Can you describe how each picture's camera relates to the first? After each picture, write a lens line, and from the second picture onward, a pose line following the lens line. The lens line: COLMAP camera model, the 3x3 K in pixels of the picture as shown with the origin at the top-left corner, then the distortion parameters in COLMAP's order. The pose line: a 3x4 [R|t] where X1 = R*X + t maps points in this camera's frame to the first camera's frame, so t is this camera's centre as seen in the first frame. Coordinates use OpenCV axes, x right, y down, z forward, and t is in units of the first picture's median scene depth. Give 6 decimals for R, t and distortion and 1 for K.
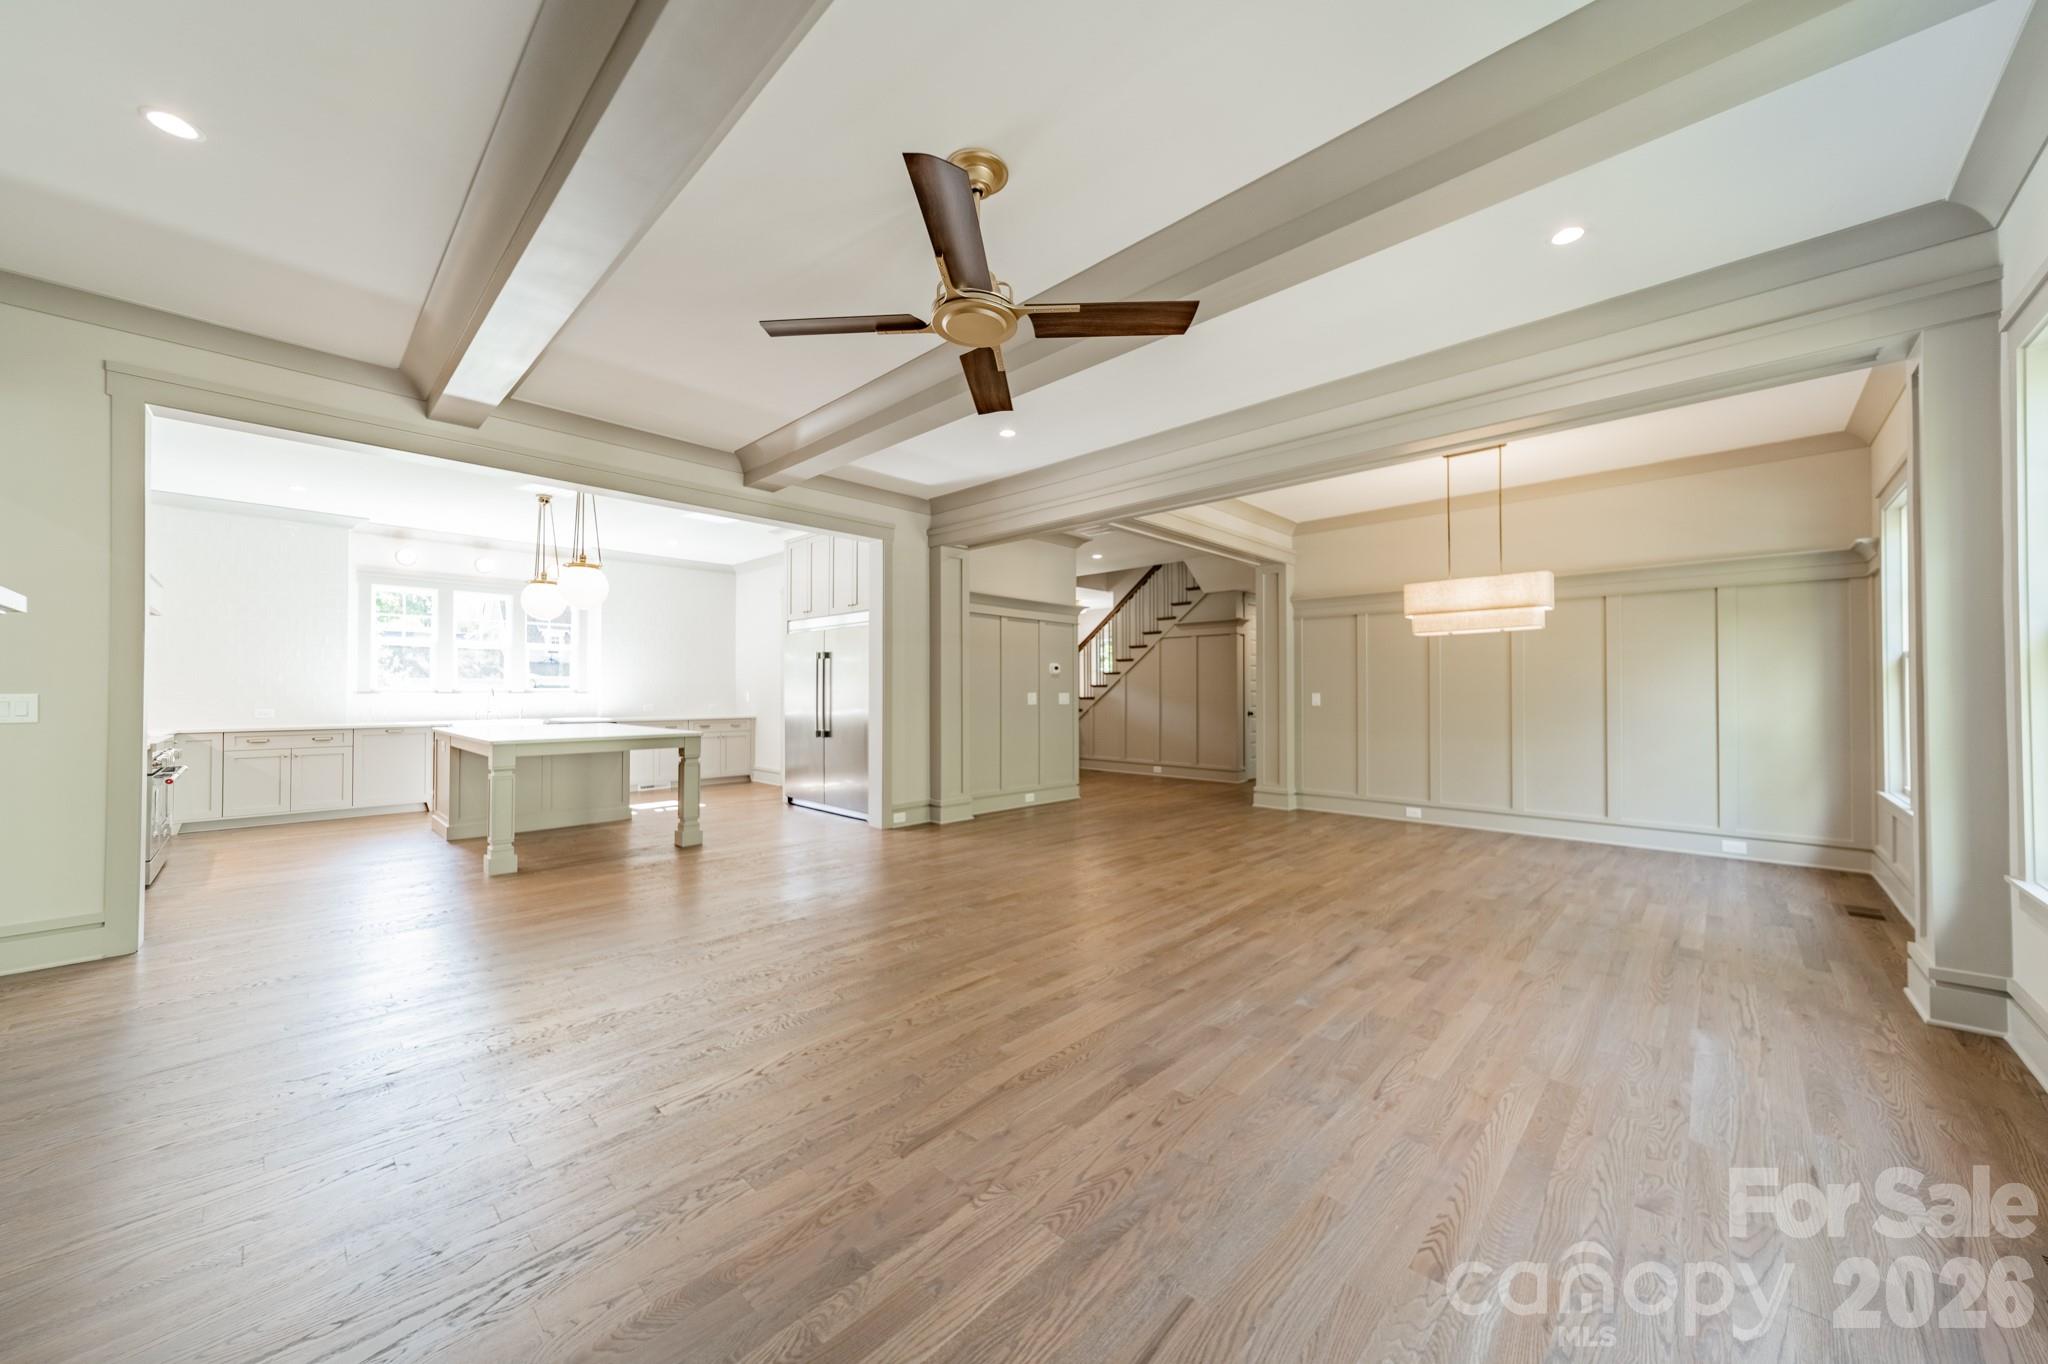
lens RADIAL K [[724.4, 0, 1028.9], [0, 724.4, 684.1], [0, 0, 1]] dist [0.006807, -0.000245]
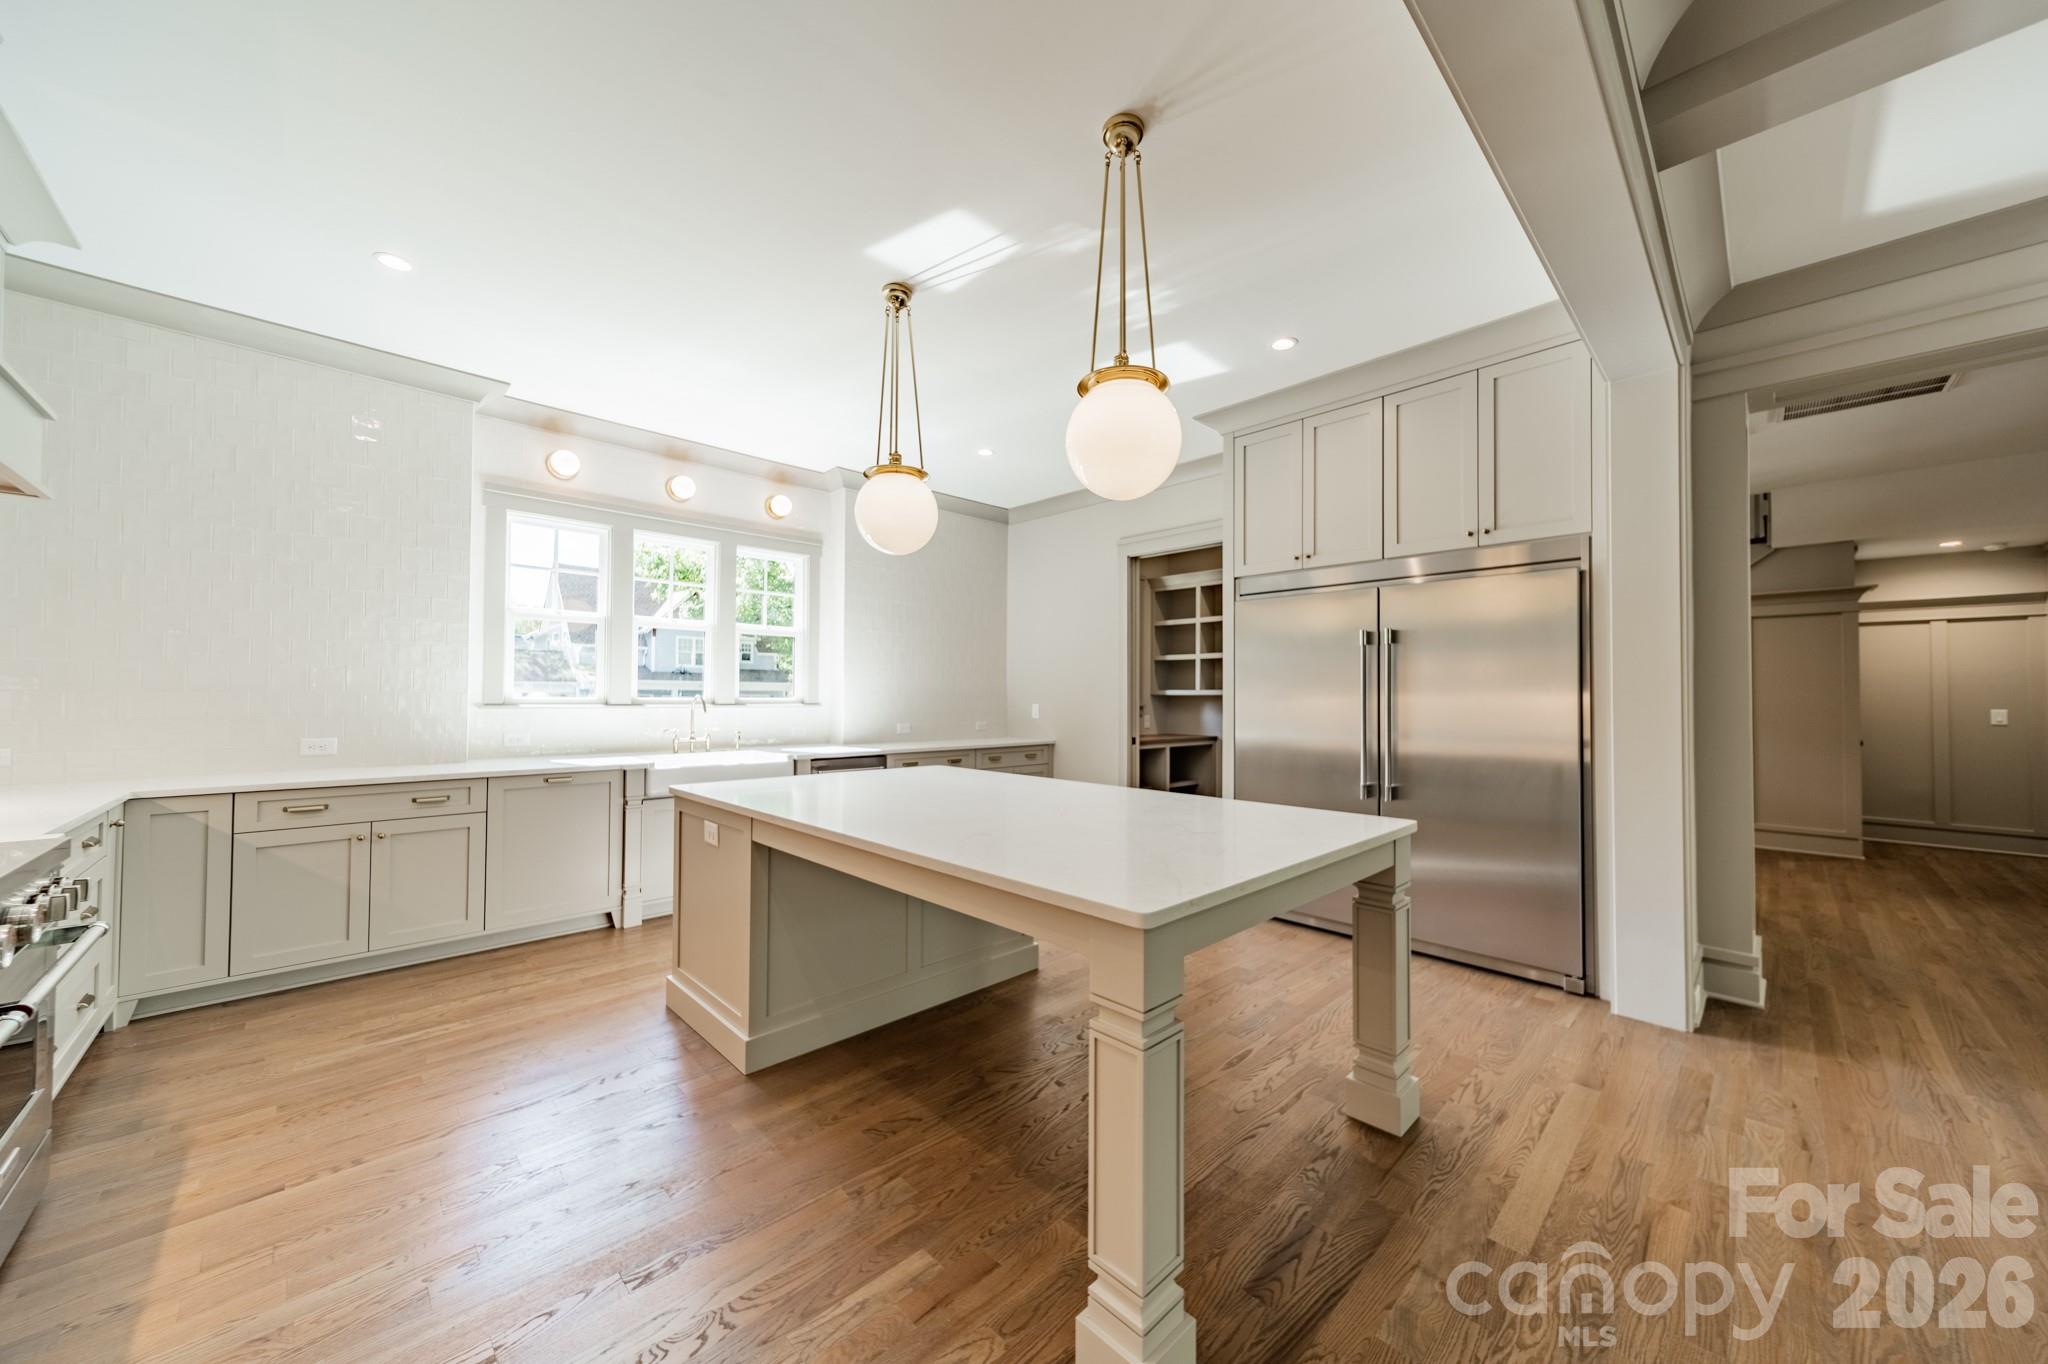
lens RADIAL K [[724.4, 0, 1025.2], [0, 724.4, 685.5], [0, 0, 1]] dist [0.006807, -0.000245]
pose [[0.999326, 0.004783, -0.036399, -0.552800], [-0.005006, 0.999969, -0.006032, -0.001548], [0.036369, 0.006210, 0.999319, 0.524719]]
